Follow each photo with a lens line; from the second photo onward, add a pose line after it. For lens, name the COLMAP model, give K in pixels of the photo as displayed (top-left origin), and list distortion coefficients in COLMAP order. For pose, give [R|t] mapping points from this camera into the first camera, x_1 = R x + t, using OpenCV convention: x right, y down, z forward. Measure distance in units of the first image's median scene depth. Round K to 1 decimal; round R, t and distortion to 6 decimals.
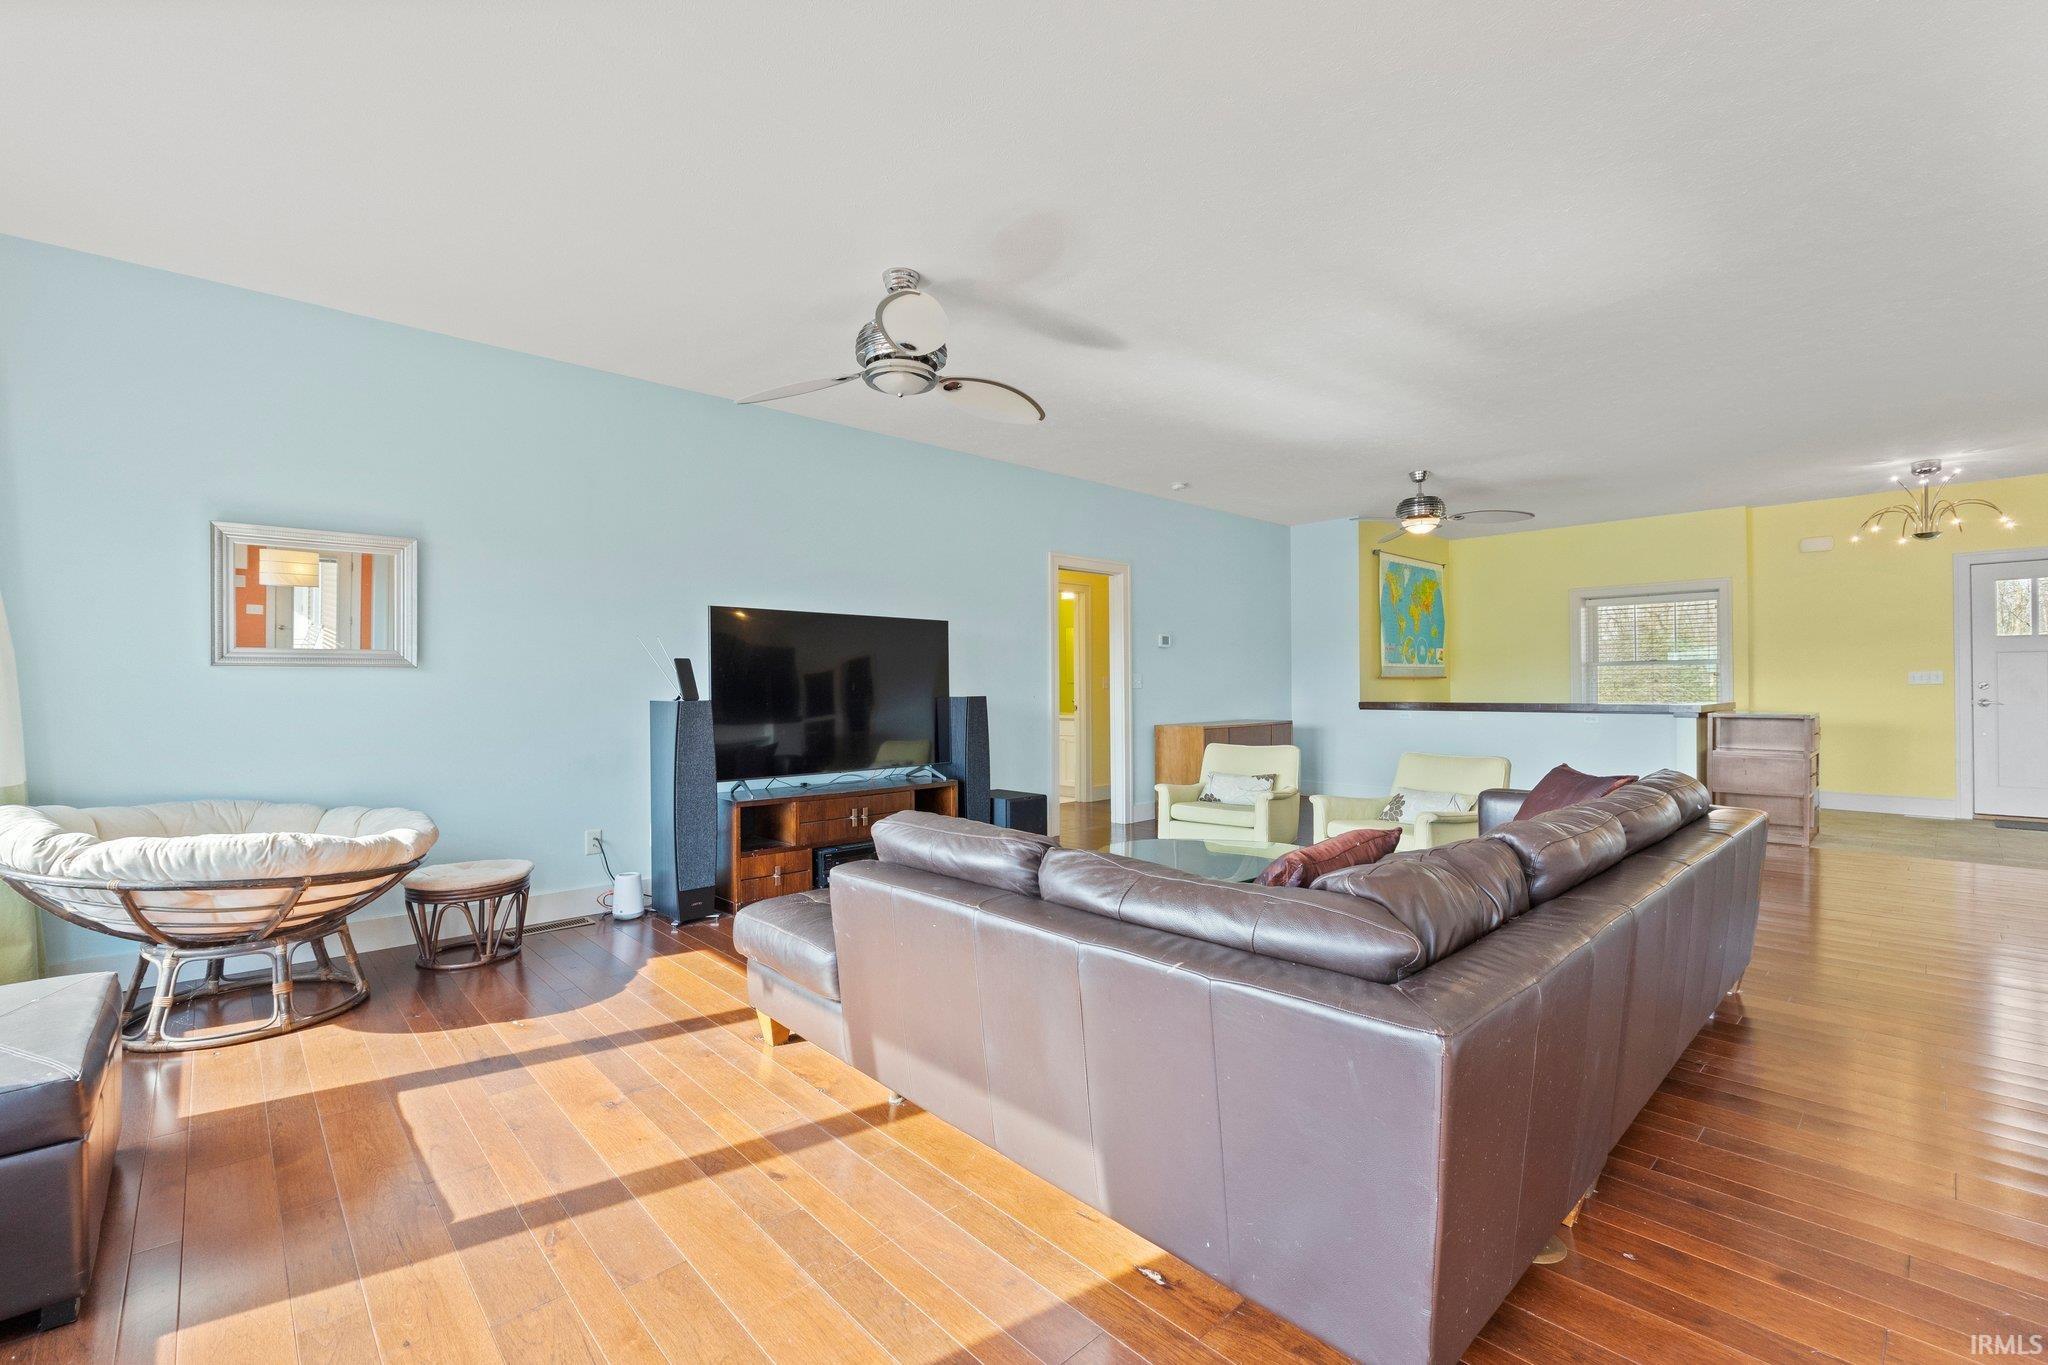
lens RADIAL K [[876.7, 0, 1024.0], [0, 876.7, 682.5], [0, 0, 1]] dist [0.002252, -0.004711]
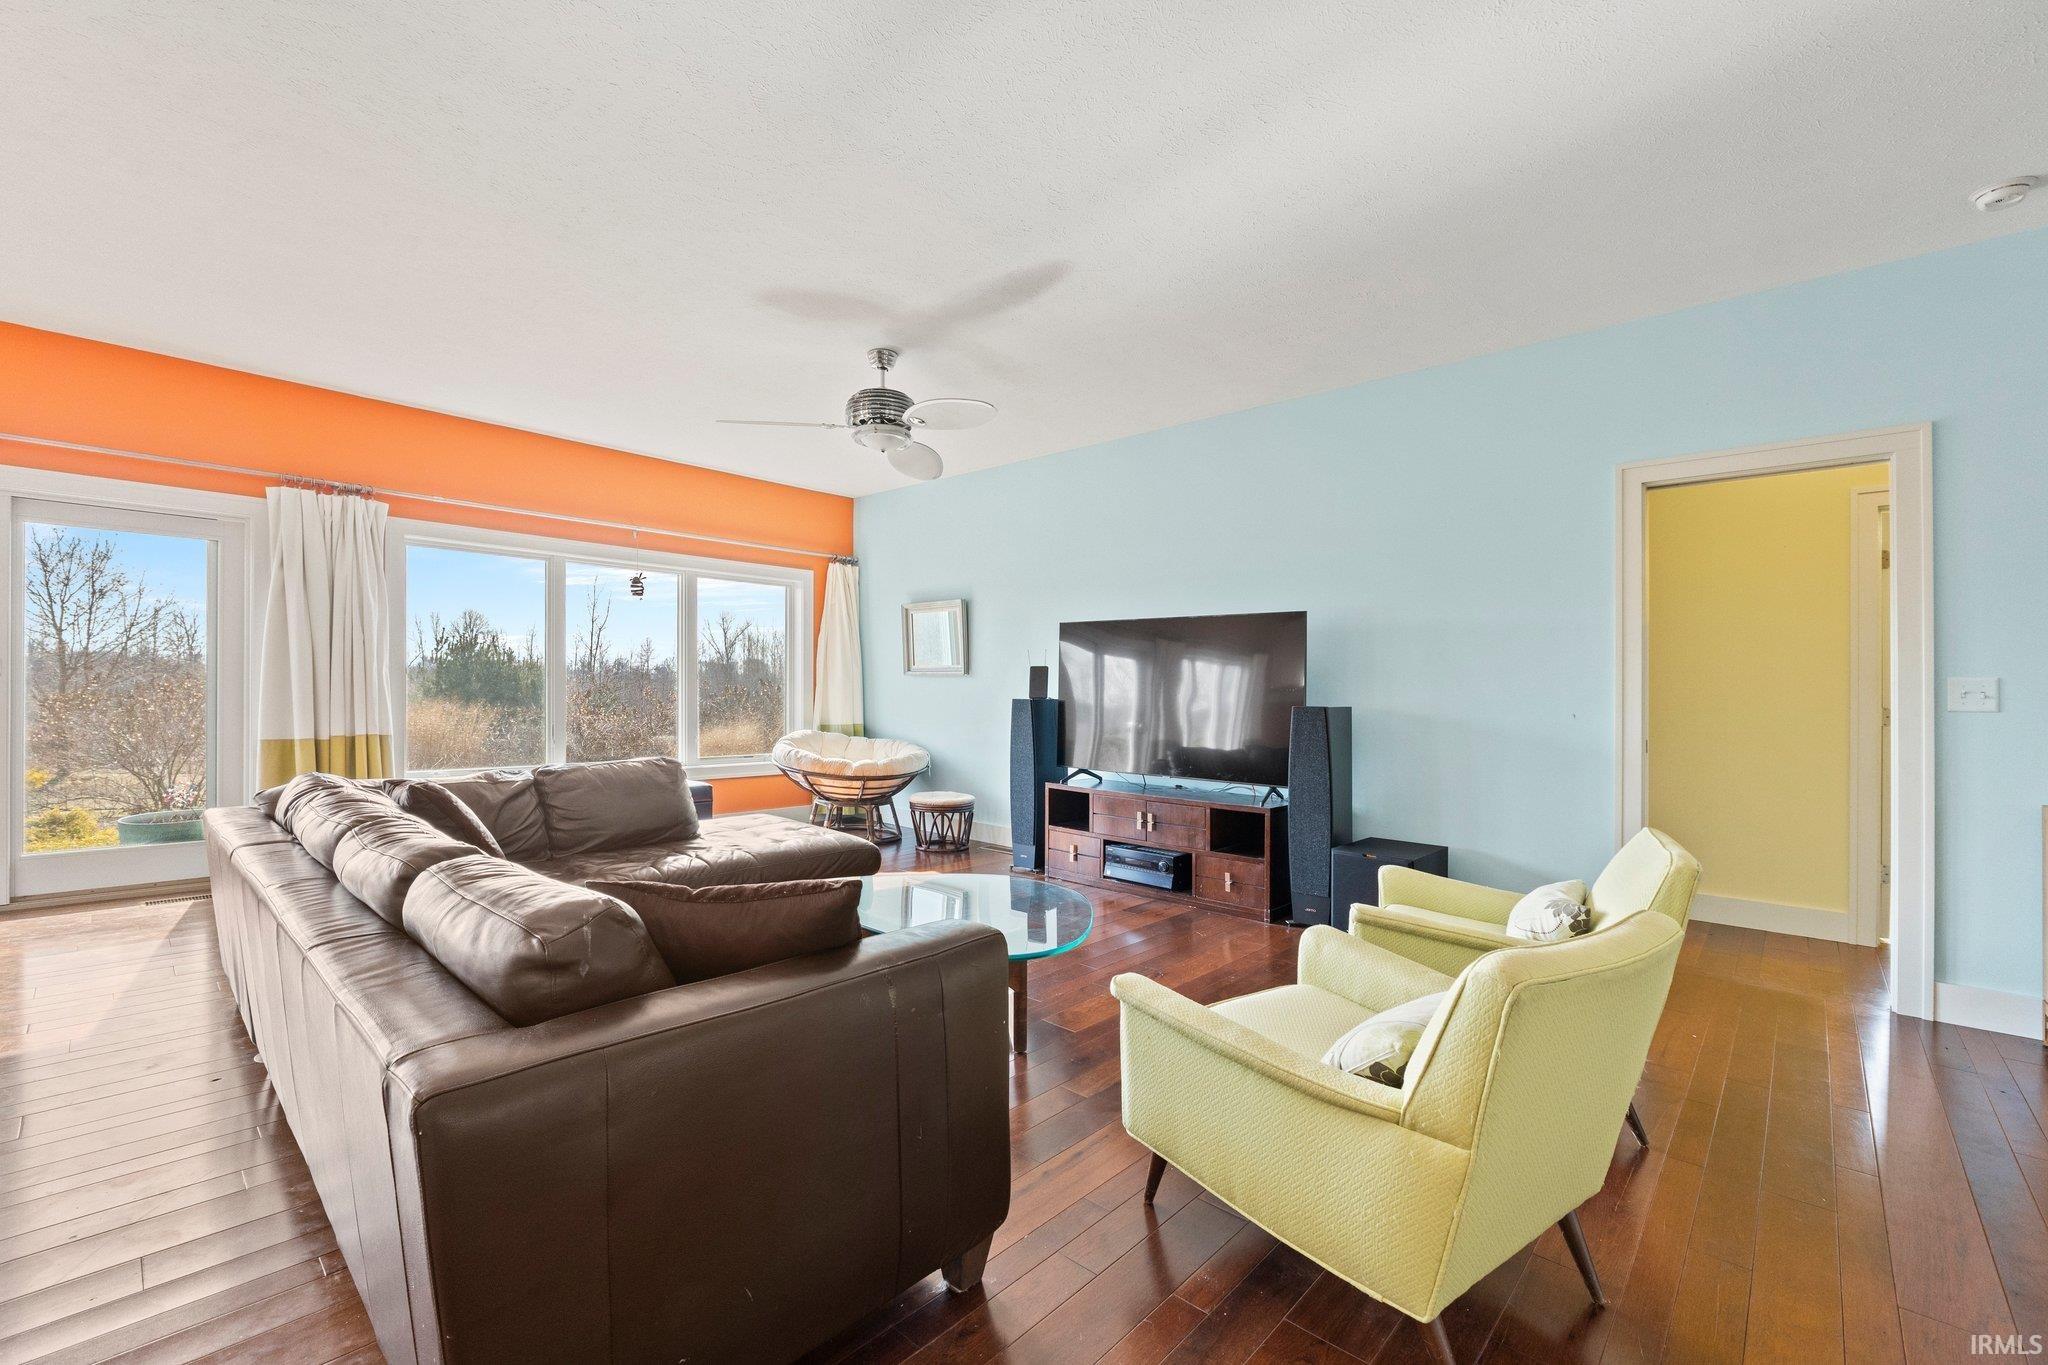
lens RADIAL K [[851.6, 0, 1015.7], [0, 851.6, 688.5], [0, 0, 1]] dist [-0.009874, -0.000085]
pose [[0.058152, 0.005561, -0.998292, 0.571320], [-0.013356, 0.999899, 0.004792, 0.000268], [0.998218, 0.013055, 0.058221, 0.591299]]
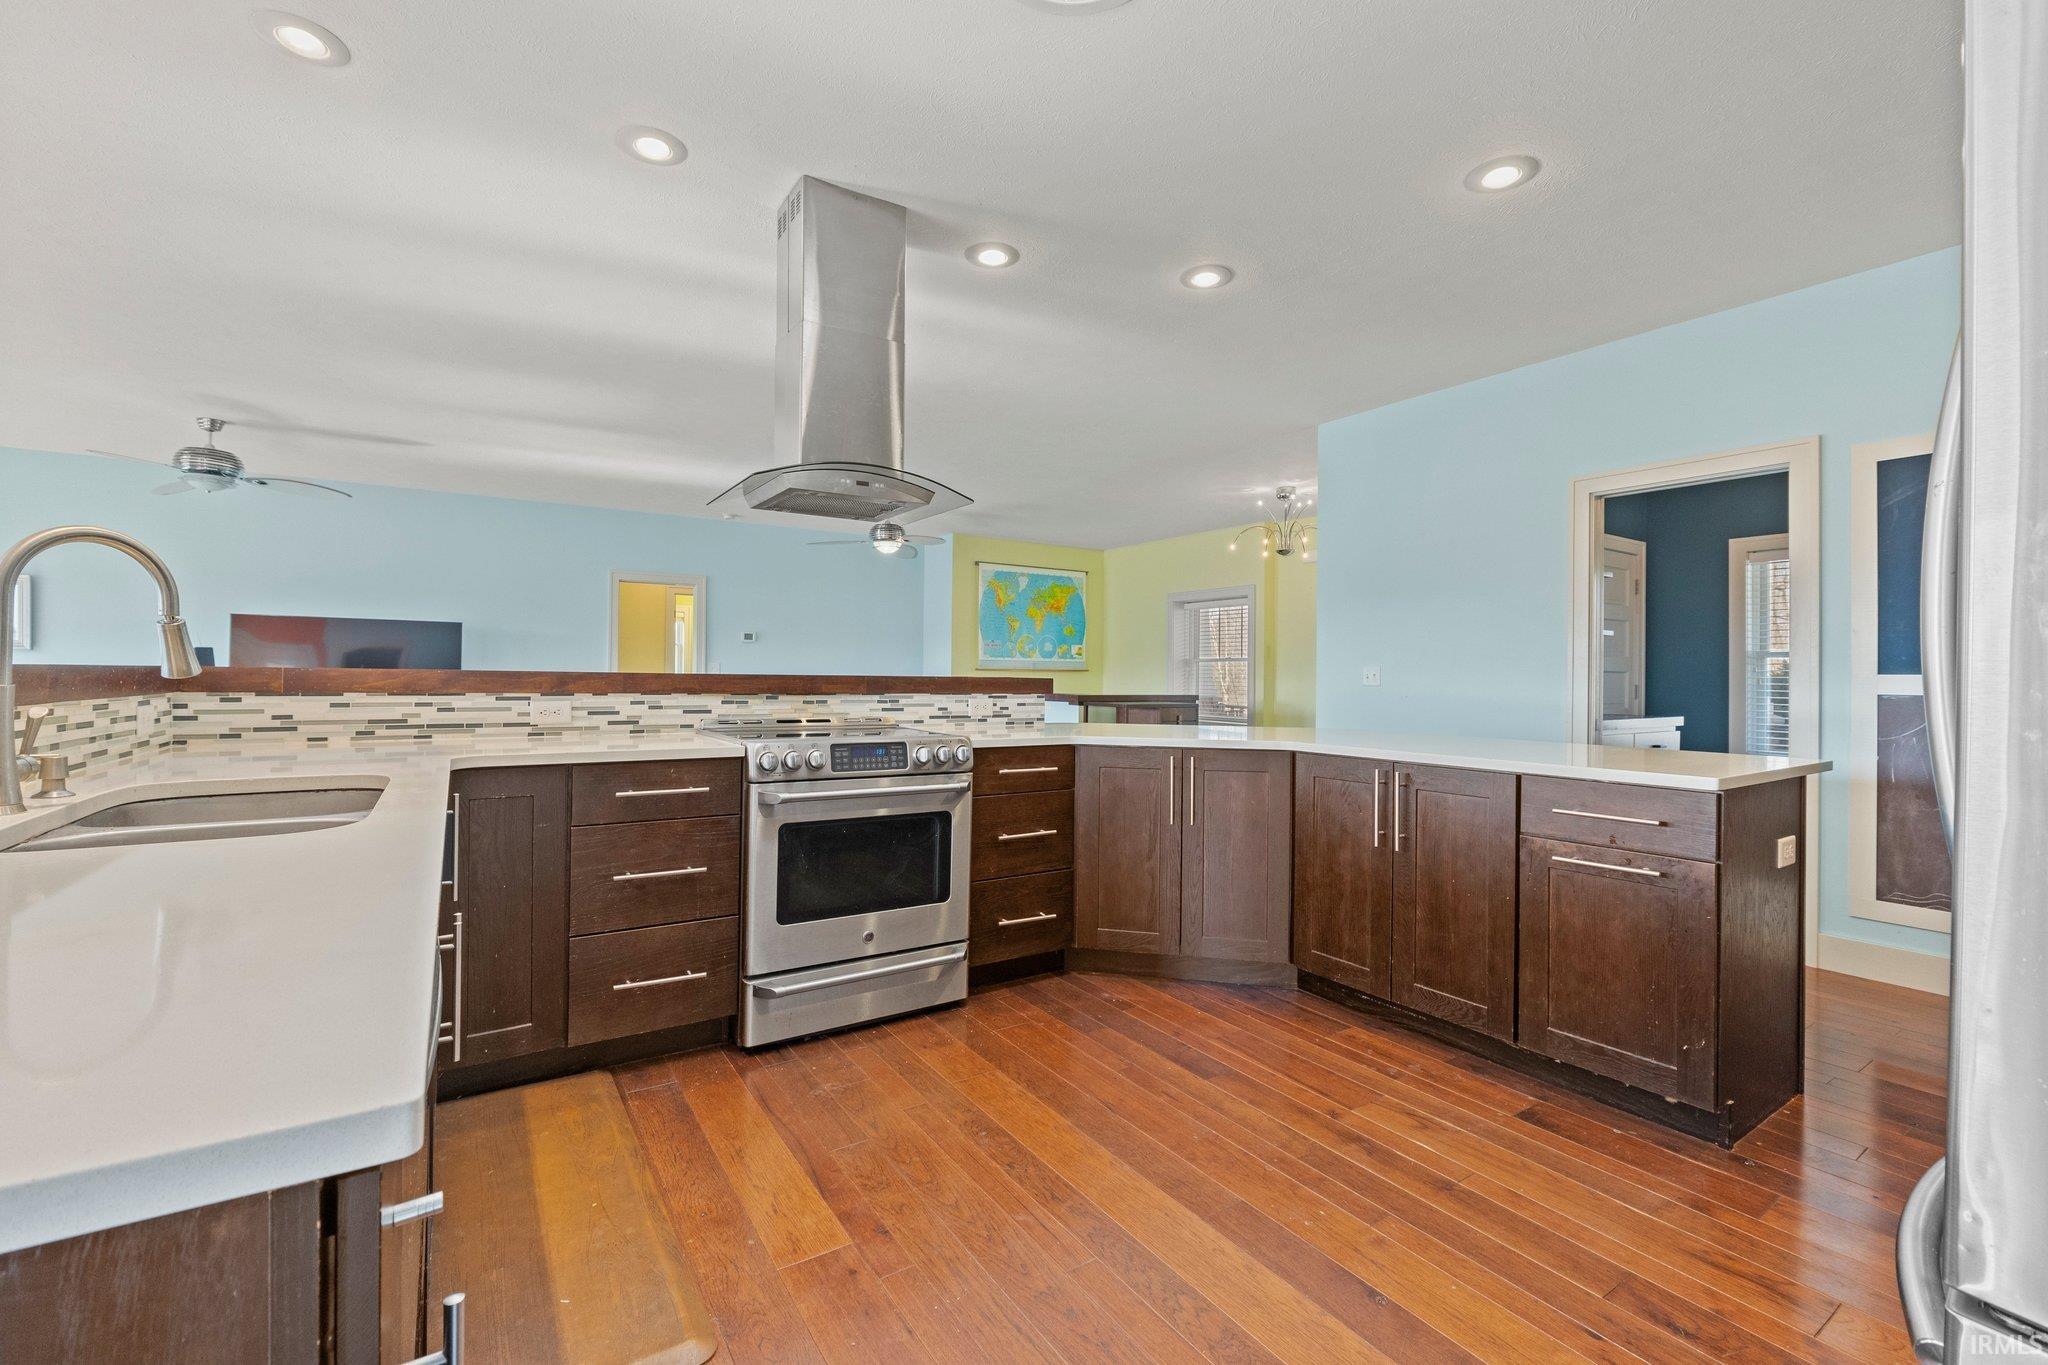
lens RADIAL K [[864.9, 0, 1021.5], [0, 864.9, 664.2], [0, 0, 1]] dist [-0.005933, -0.000023]
pose [[0.984006, 0.015257, -0.177479, 0.898198], [-0.017106, 0.999814, -0.008891, -0.004546], [0.177311, 0.011785, 0.984084, -0.181570]]
